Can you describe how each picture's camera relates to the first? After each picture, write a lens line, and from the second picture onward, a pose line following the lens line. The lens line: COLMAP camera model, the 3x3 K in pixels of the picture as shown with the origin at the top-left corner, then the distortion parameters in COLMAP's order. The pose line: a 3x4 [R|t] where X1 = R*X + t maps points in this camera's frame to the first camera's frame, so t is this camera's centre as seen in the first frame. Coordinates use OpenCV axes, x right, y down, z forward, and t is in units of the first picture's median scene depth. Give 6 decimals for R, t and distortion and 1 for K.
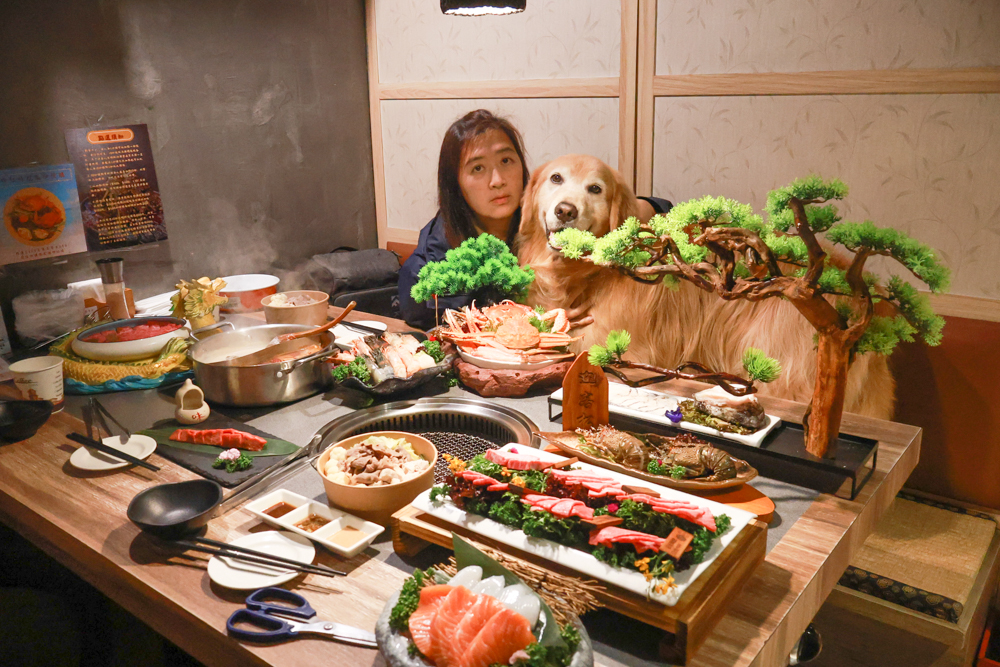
lens RADIAL K [[797.6, 0, 500.0], [0, 797.6, 333.5], [0, 0, 1]] dist [-0.007517, 0.000871]
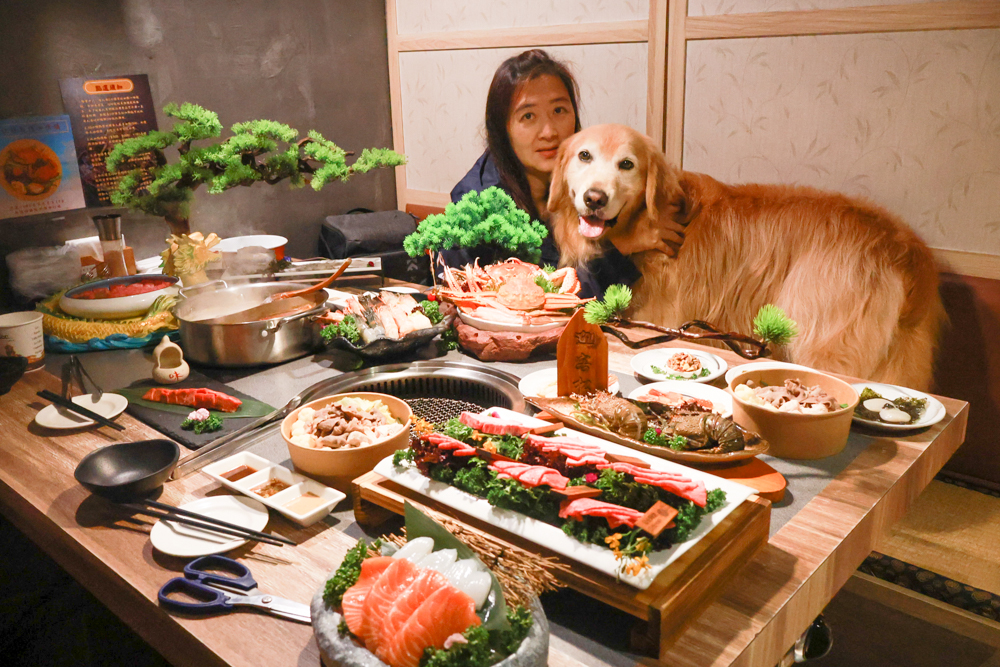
lens RADIAL K [[815.3, 0, 500.0], [0, 815.3, 333.5], [0, 0, 1]] dist [0.004022, -0.003925]
pose [[0.997858, 0.013872, -0.063936, 0.079572], [-0.012244, 0.999593, 0.025776, 0.030213], [0.064268, -0.024938, 0.997621, 0.078453]]
